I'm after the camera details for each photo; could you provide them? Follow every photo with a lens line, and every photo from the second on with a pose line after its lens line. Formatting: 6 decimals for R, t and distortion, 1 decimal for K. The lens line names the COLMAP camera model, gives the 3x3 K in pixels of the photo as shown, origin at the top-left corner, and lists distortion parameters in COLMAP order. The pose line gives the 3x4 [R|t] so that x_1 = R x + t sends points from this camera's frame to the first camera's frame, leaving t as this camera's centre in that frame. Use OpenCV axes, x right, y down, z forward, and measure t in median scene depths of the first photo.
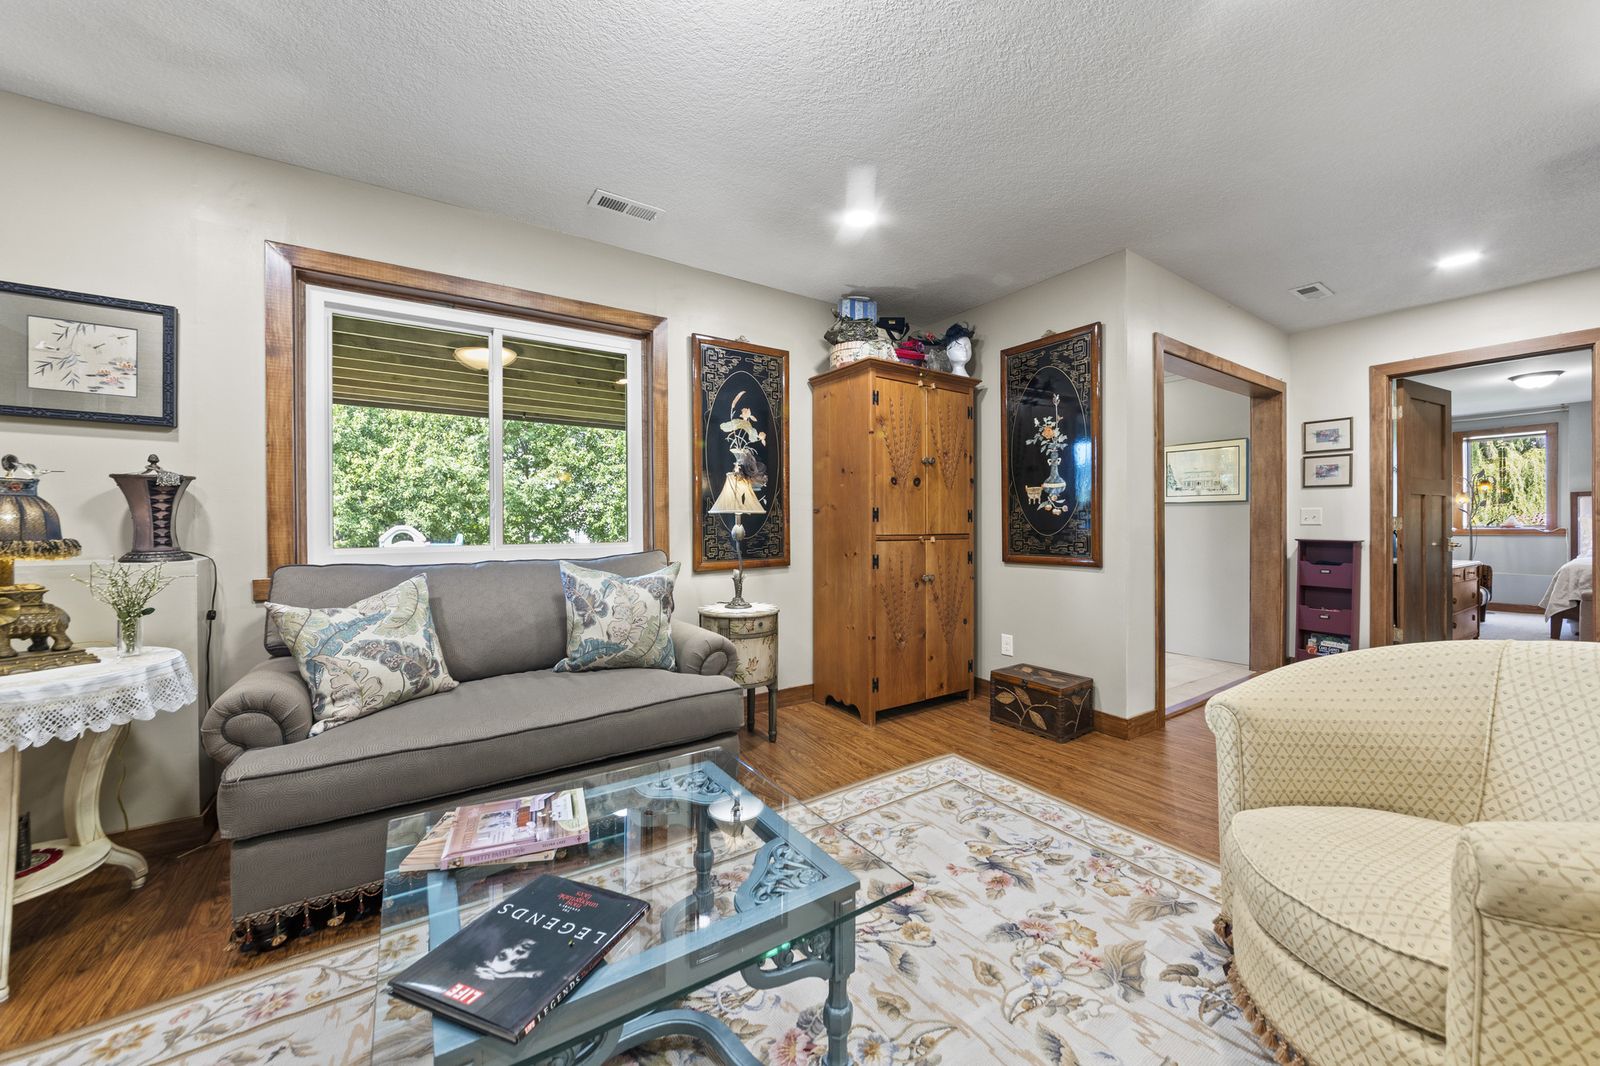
lens RADIAL K [[602.5, 0, 801.2], [0, 602.5, 532.4], [0, 0, 1]] dist [-0.002877, -0.000185]
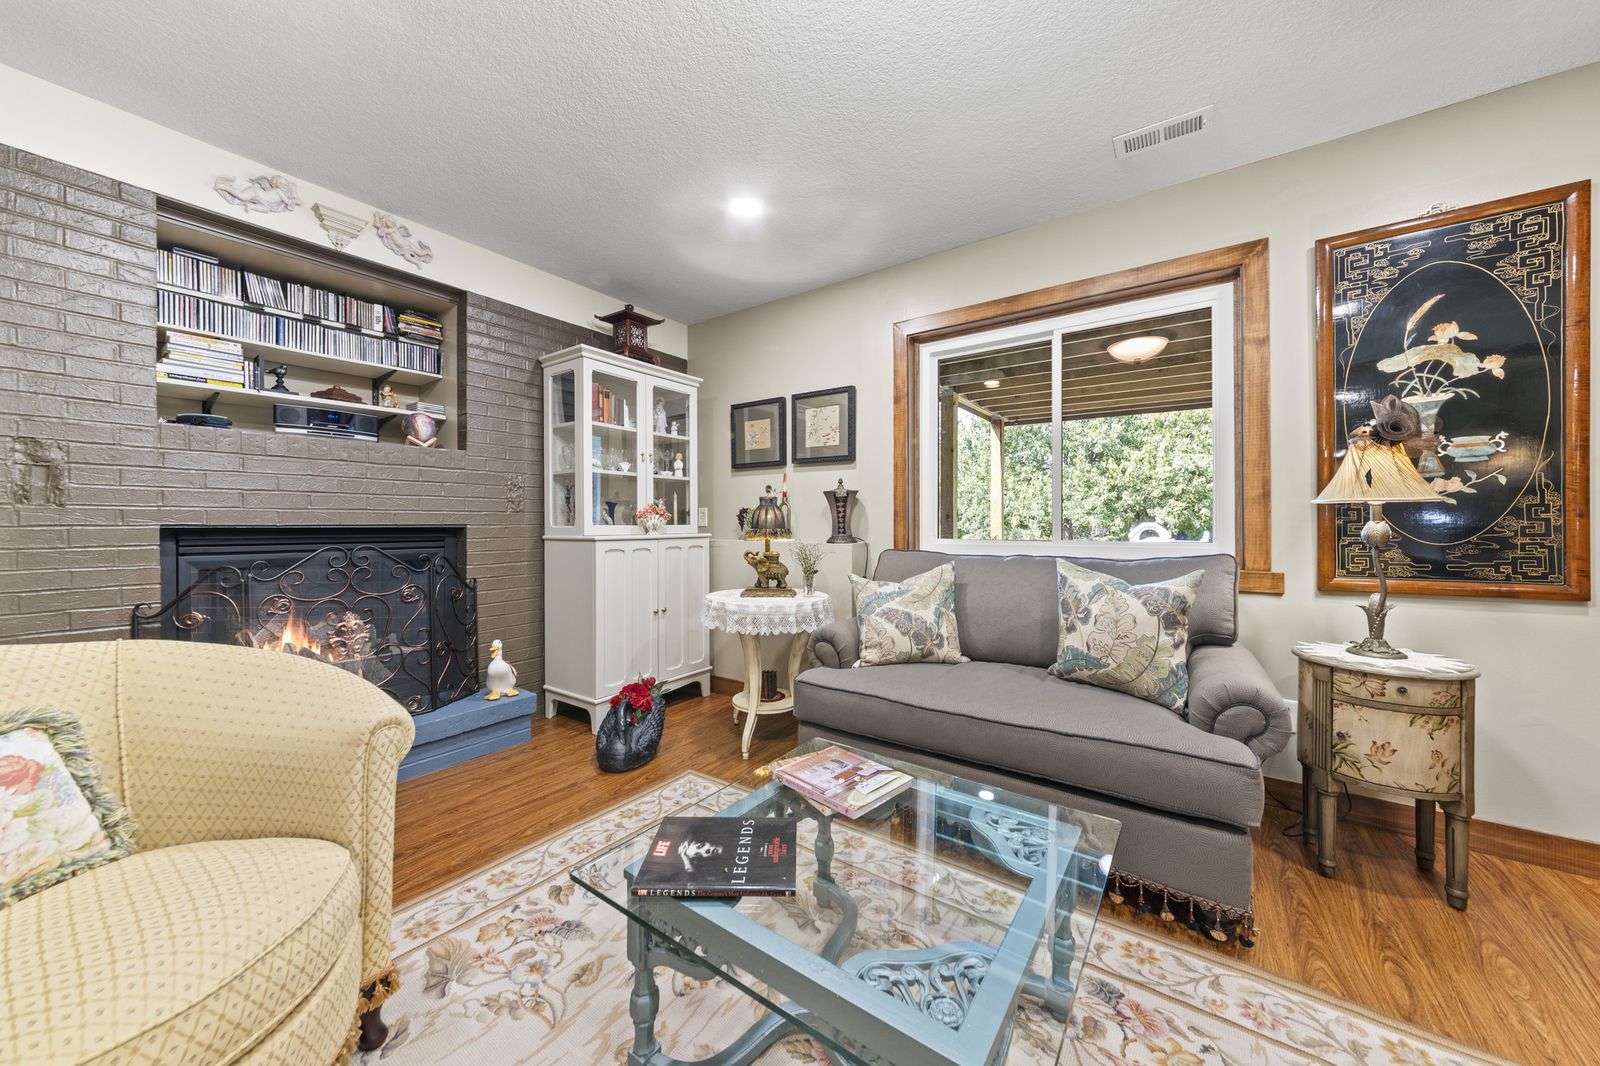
lens RADIAL K [[567.1, 0, 805.4], [0, 567.1, 527.6], [0, 0, 1]] dist [-0.000103, 0.000090]
pose [[0.342610, 0.010595, -0.939418, 0.311460], [-0.013791, 0.999885, 0.006247, -0.001960], [0.939377, 0.010816, 0.342717, 0.325297]]
